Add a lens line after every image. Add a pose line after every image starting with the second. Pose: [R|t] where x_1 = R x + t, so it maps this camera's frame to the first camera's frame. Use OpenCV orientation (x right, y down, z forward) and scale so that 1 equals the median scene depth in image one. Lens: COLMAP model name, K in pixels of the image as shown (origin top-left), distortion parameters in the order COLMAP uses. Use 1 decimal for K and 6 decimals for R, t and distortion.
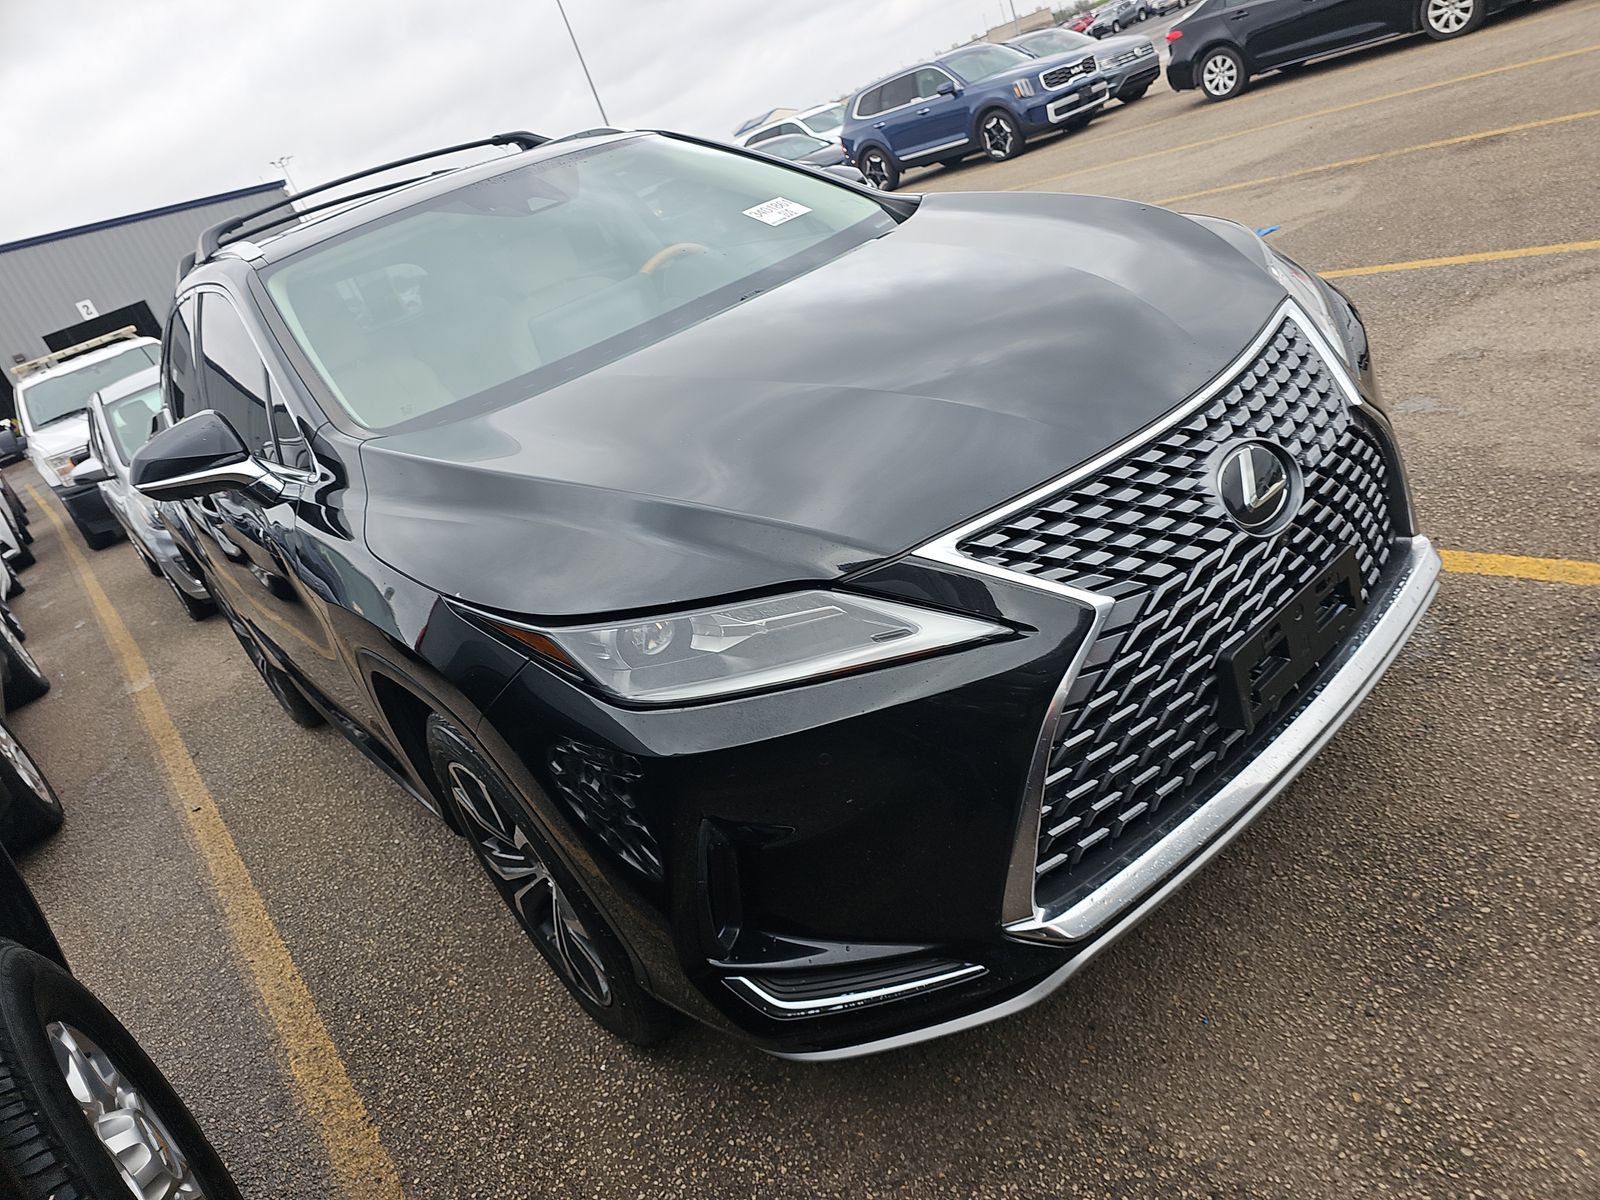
lens RADIAL K [[1078.0, 0, 800.2], [0, 1078.0, 621.6], [0, 0, 1]] dist [0.004268, 0.003718]
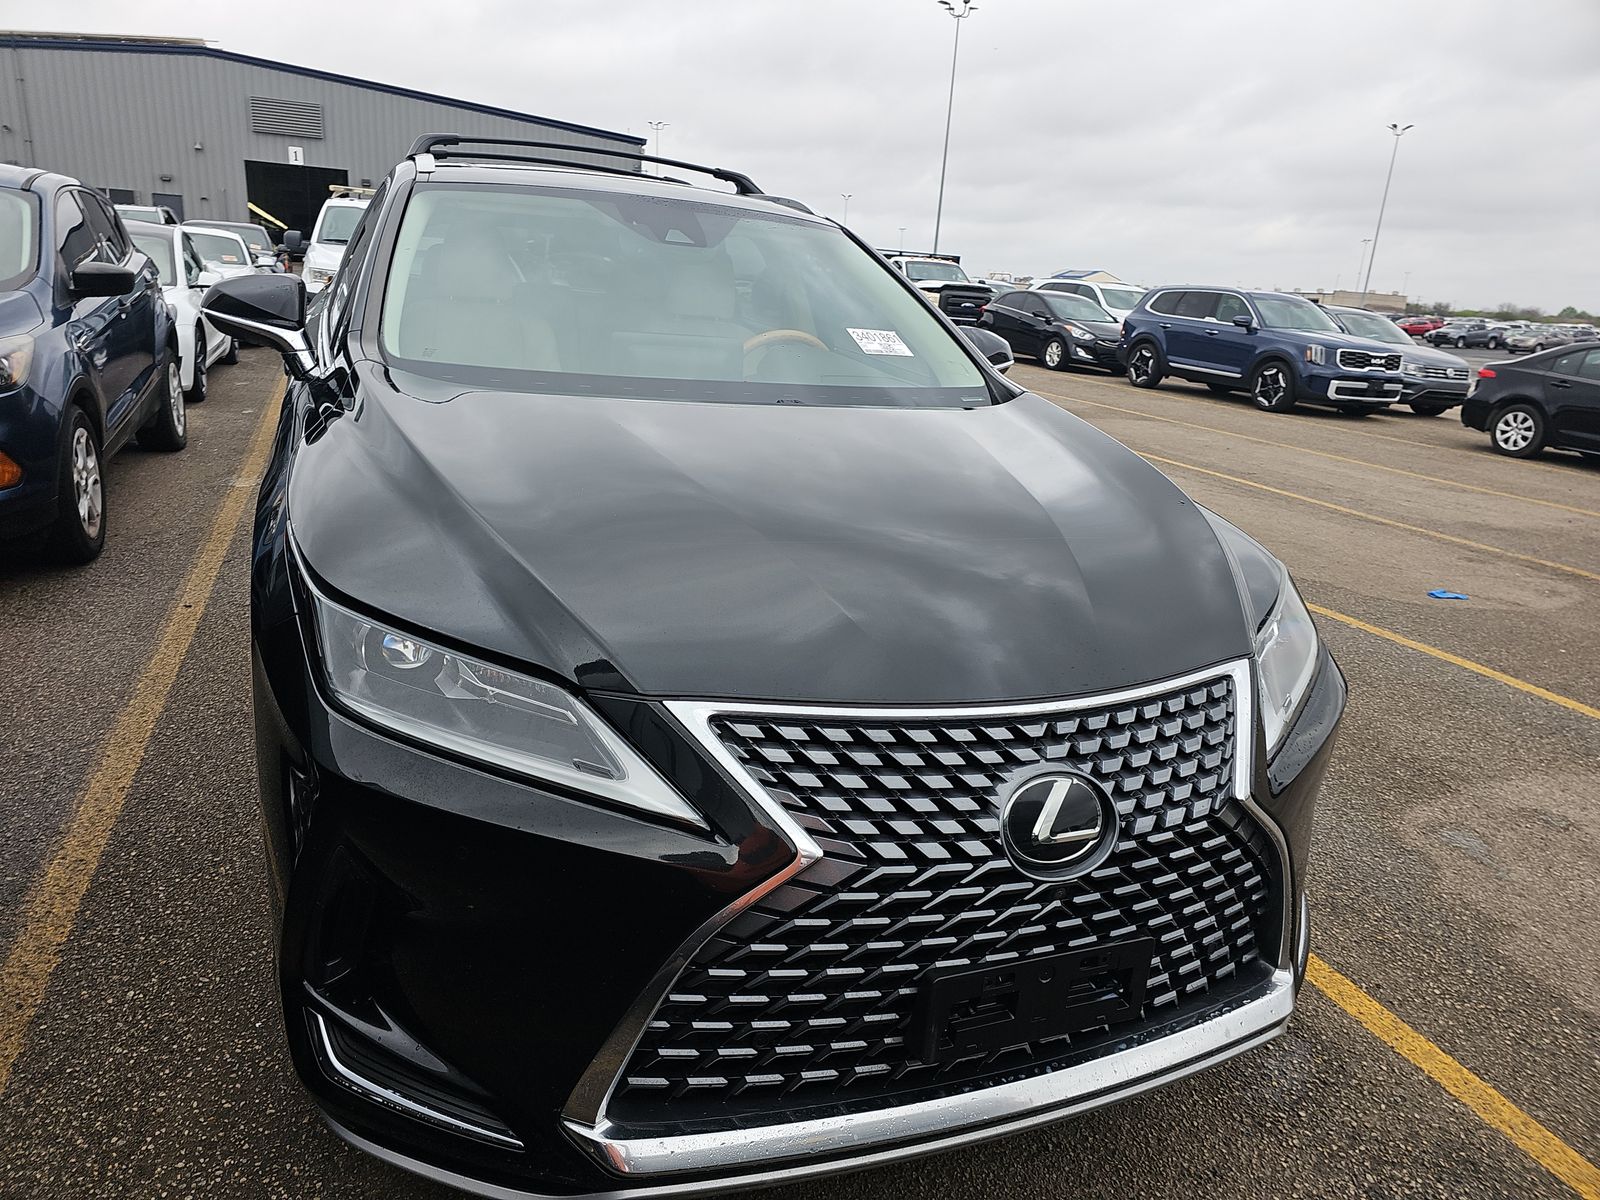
lens RADIAL K [[1074.5, 0, 800.0], [0, 1074.5, 600.0], [0, 0, 1]] dist [0.006510, -0.010102]
pose [[0.871101, 0.462434, -0.165341, 0.195620], [-0.475686, 0.878195, -0.049975, -0.092356], [0.122091, 0.122183, 0.984969, 0.050459]]
